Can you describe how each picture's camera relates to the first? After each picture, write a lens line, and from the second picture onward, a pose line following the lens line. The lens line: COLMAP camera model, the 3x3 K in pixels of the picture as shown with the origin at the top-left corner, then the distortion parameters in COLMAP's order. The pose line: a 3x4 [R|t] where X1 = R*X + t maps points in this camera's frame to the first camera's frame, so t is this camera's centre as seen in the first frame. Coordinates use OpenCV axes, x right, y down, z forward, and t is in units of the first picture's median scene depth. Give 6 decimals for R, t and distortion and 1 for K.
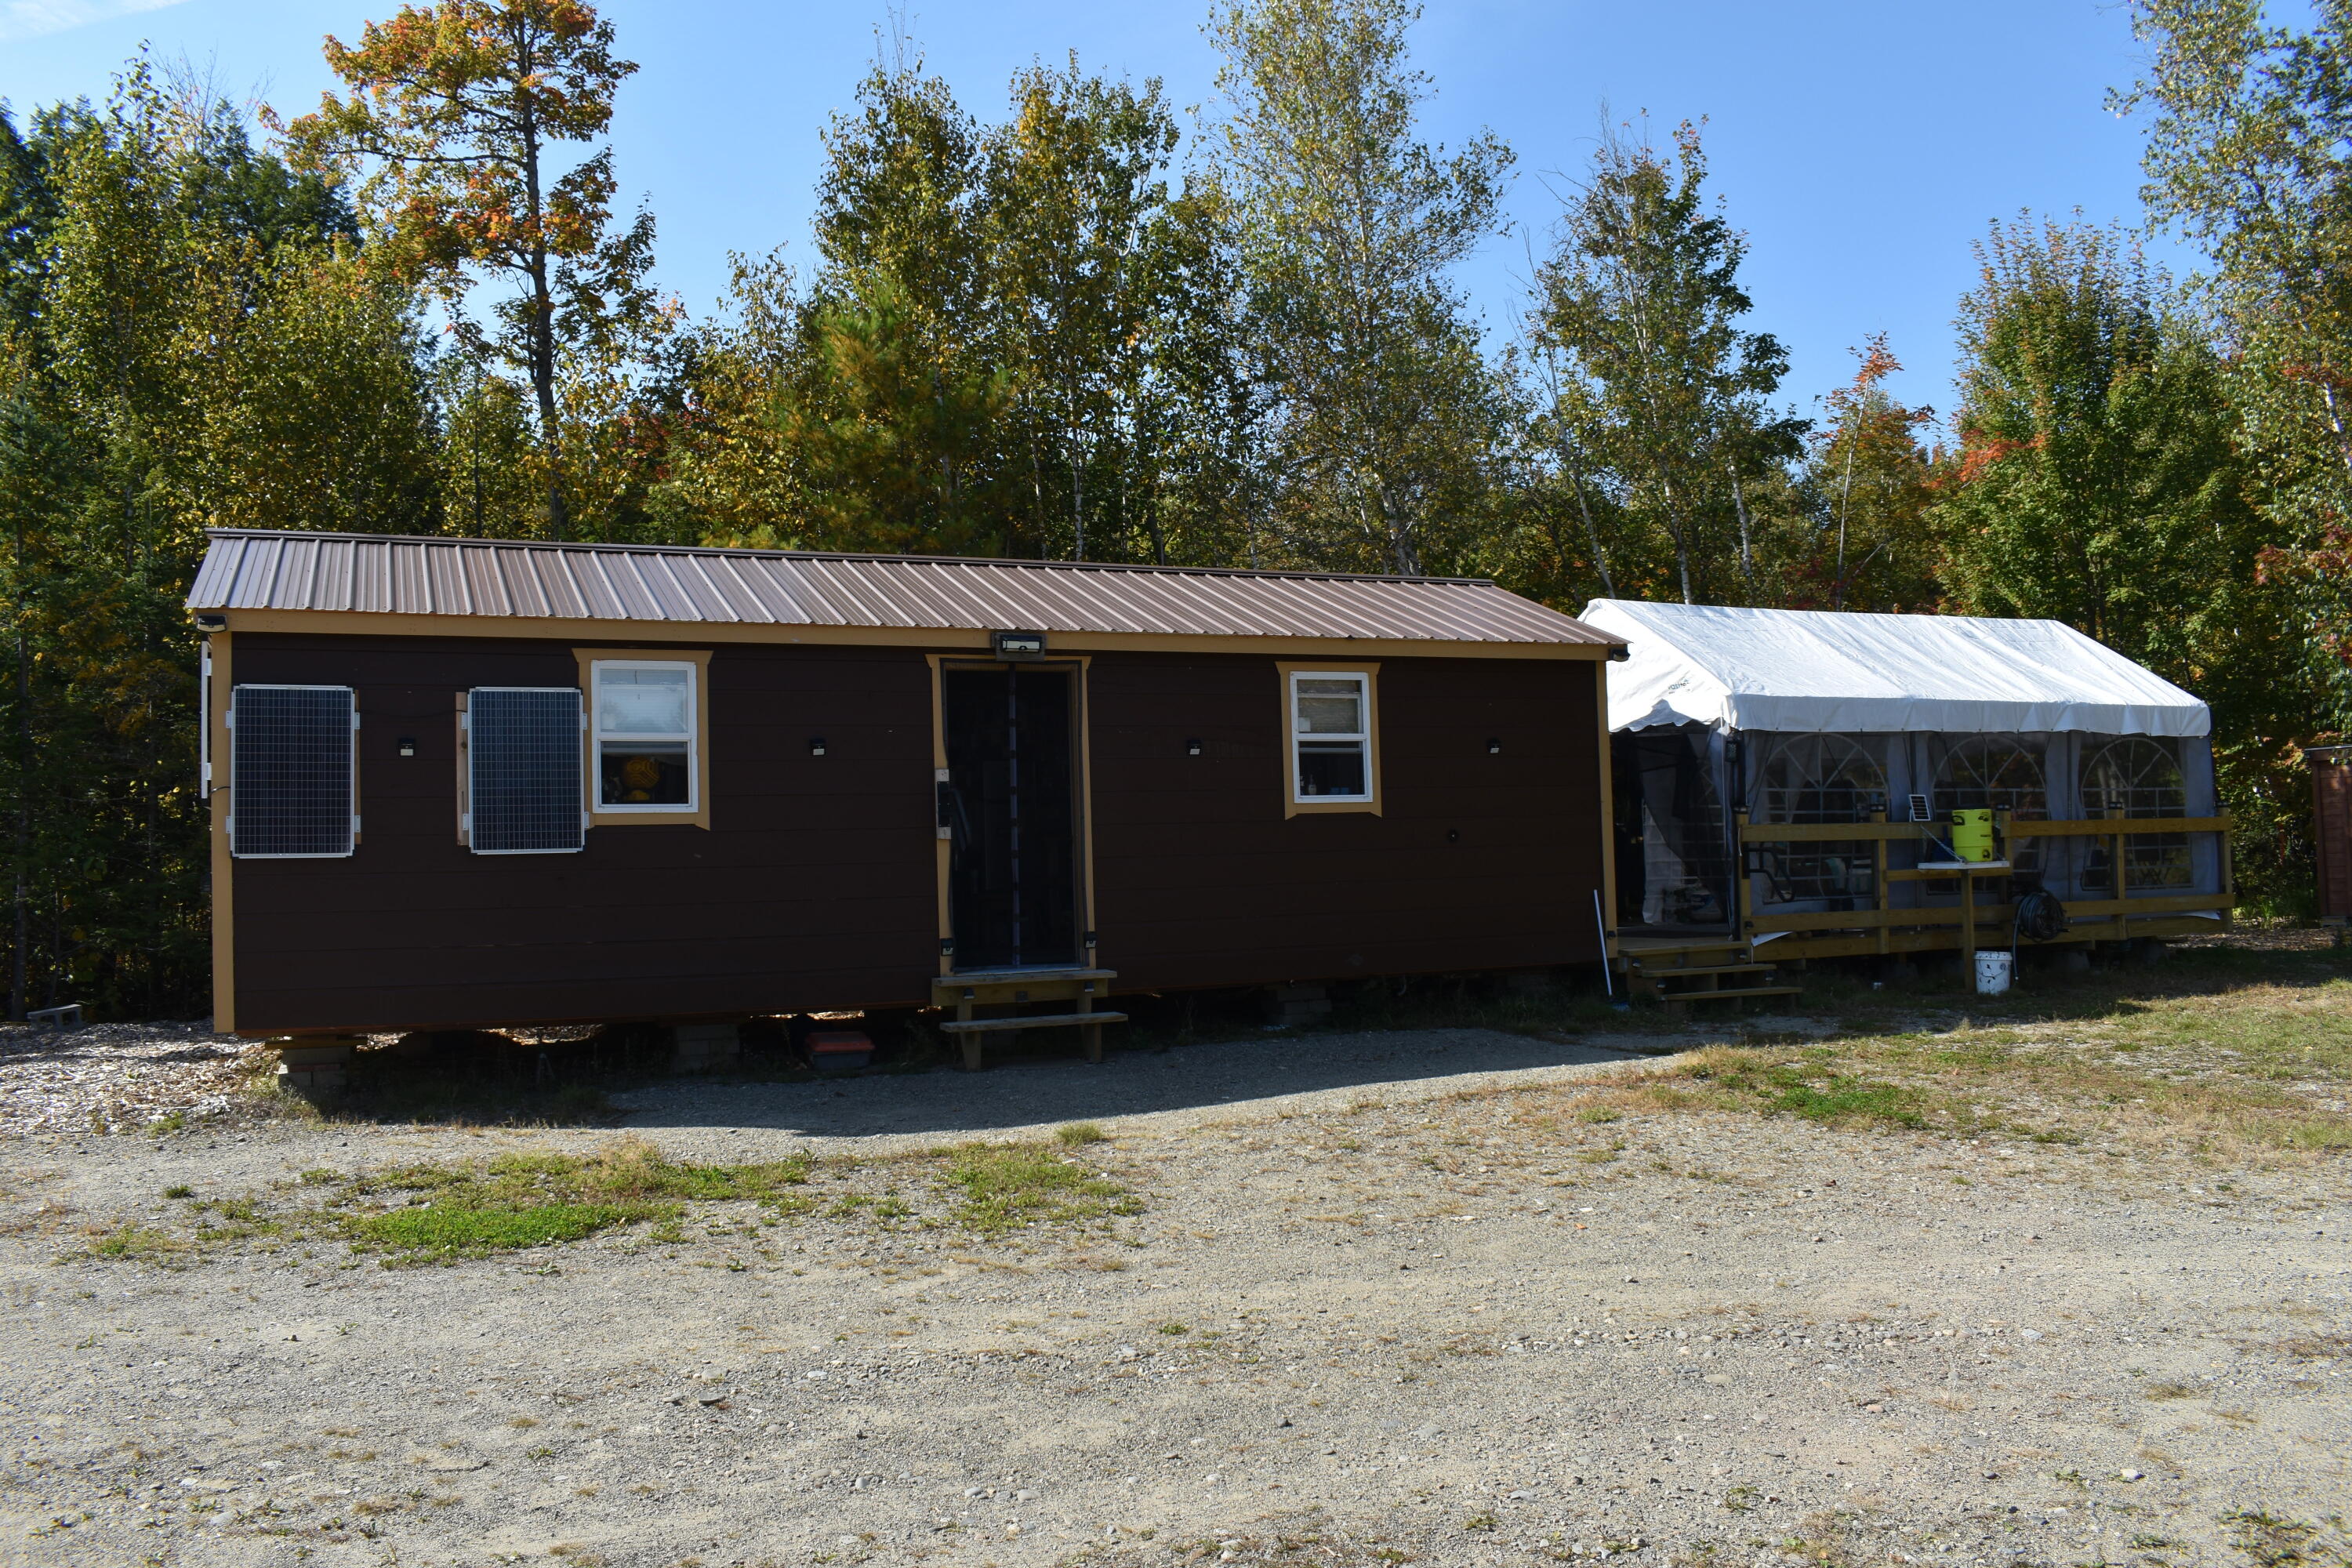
lens RADIAL K [[1838.1, 0, 1175.5], [0, 1838.1, 778.6], [0, 0, 1]] dist [-0.081458, -0.005205]
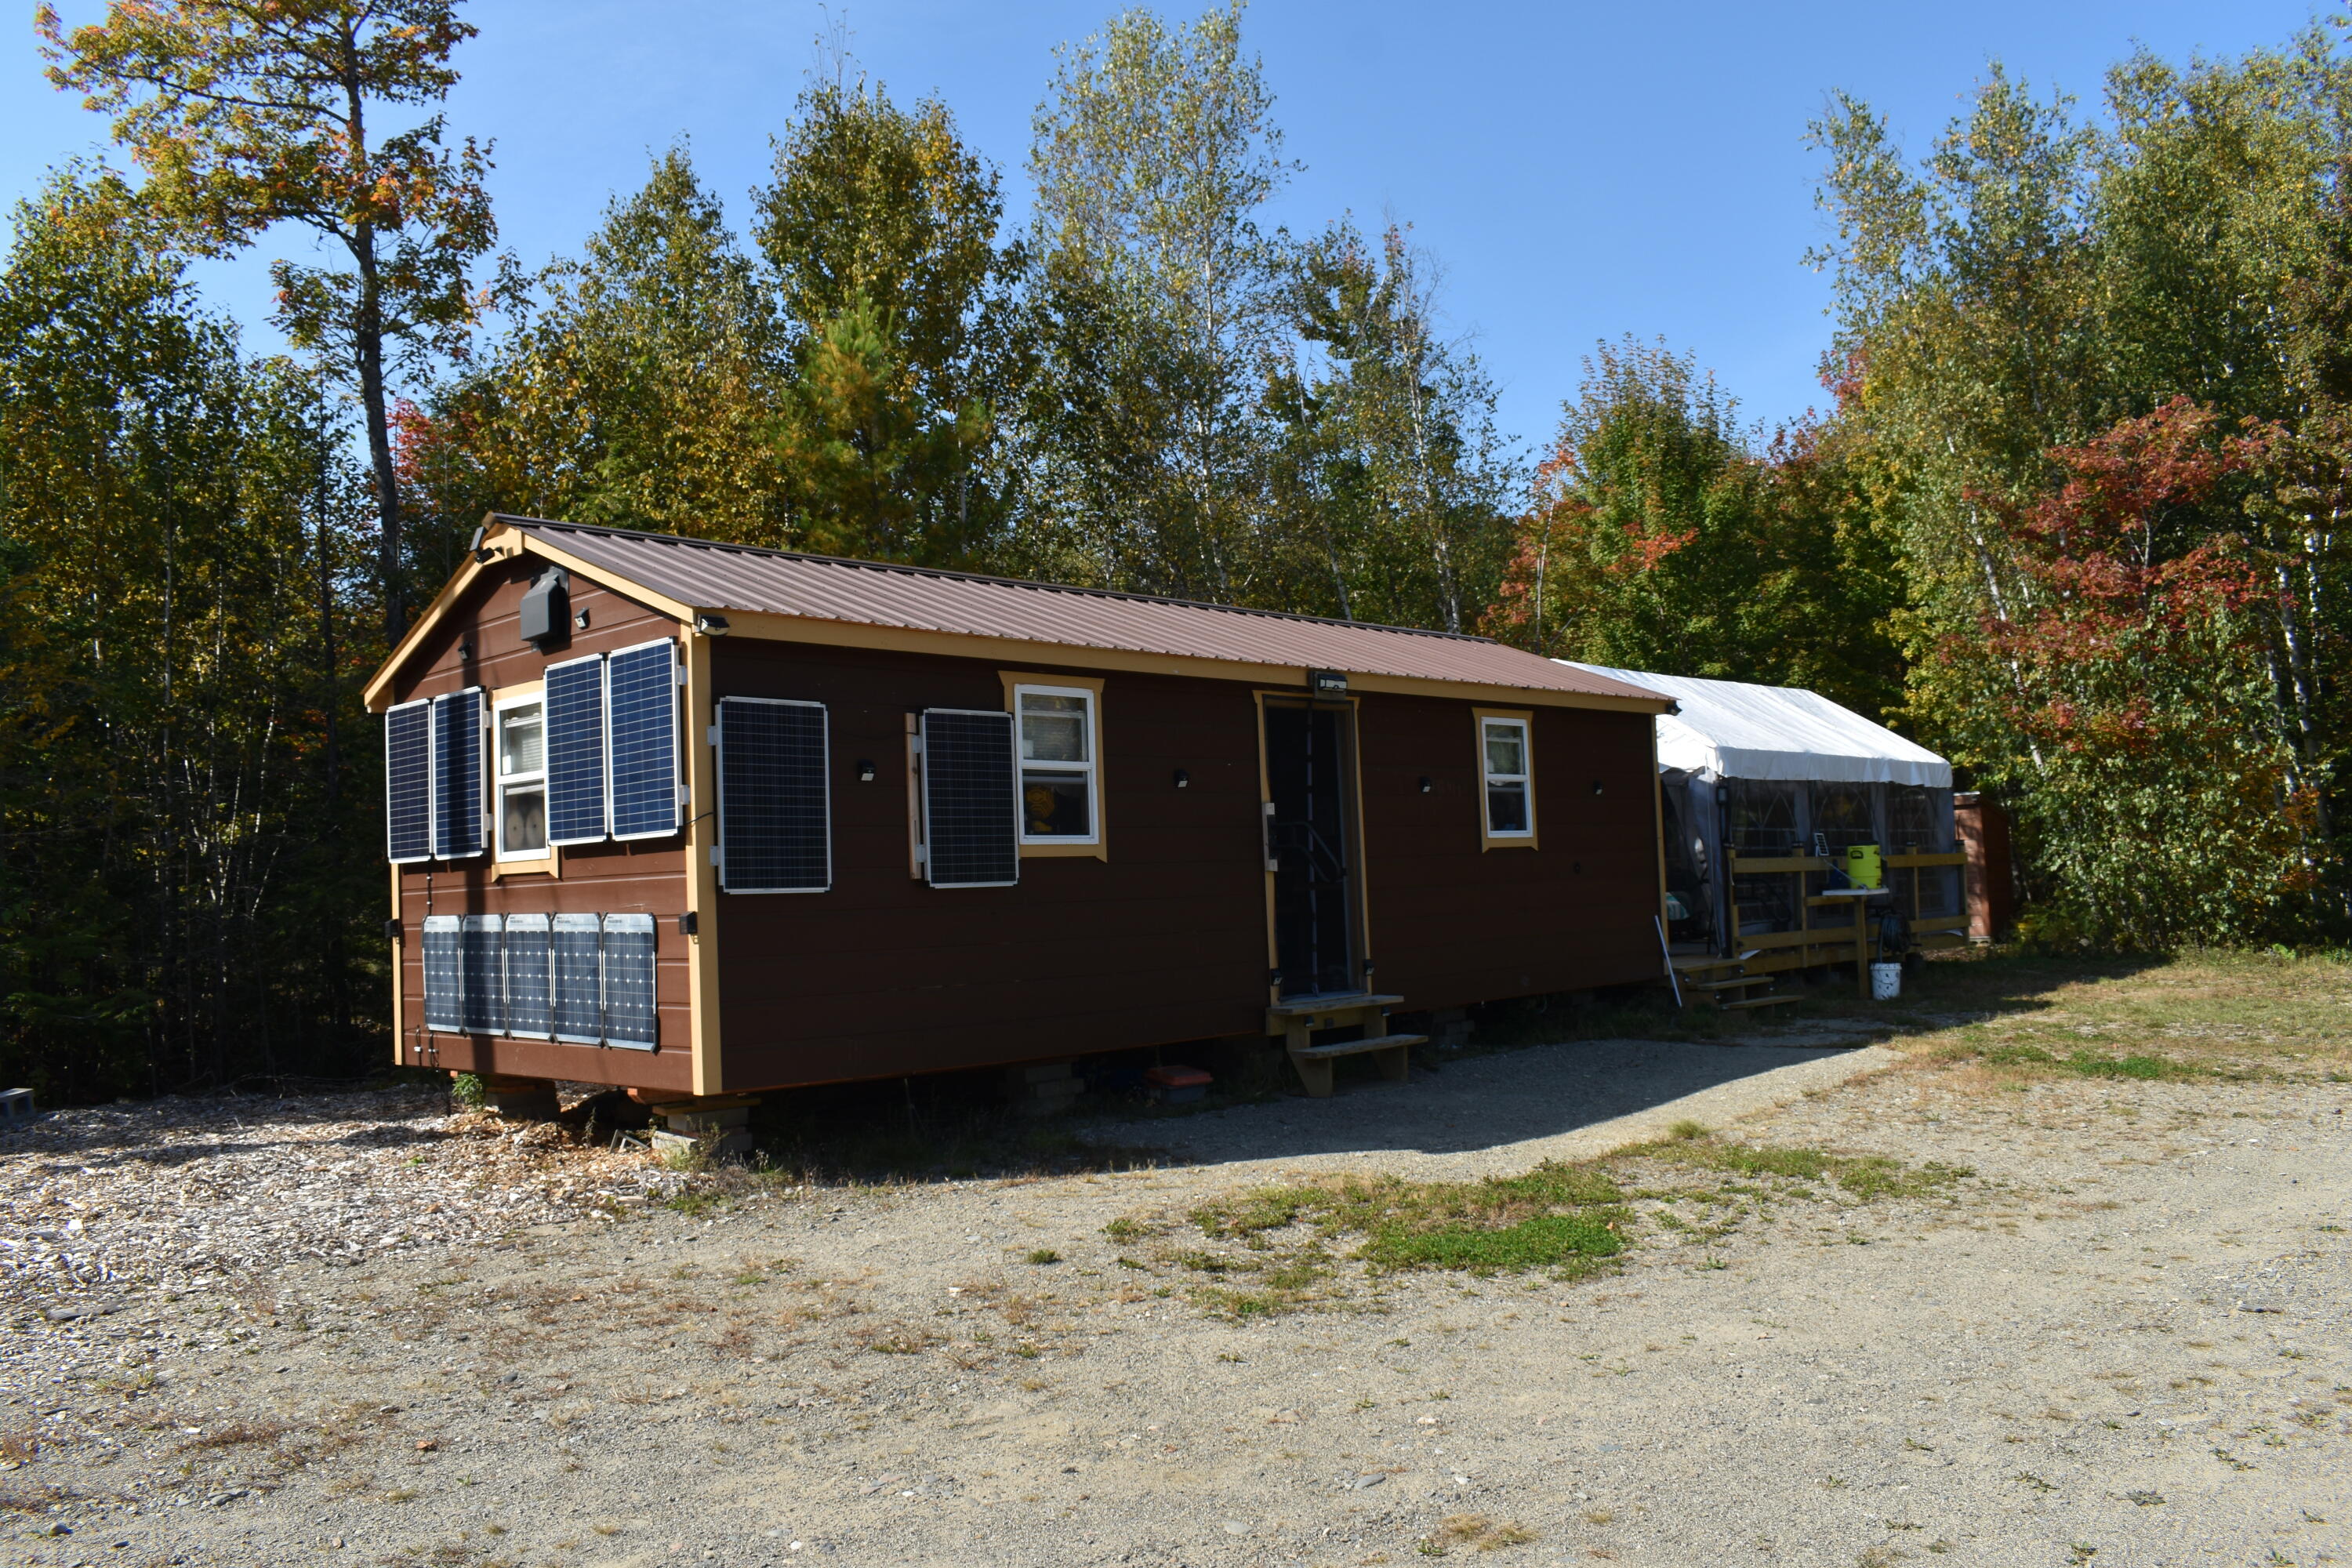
lens RADIAL K [[1838.1, 0, 1176.9], [0, 1838.1, 781.8], [0, 0, 1]] dist [-0.081458, -0.005205]
pose [[0.922358, 0.013150, 0.386111, -0.497428], [-0.002686, 0.999615, -0.027628, 0.010192], [-0.386326, 0.024446, 0.922038, 0.067078]]
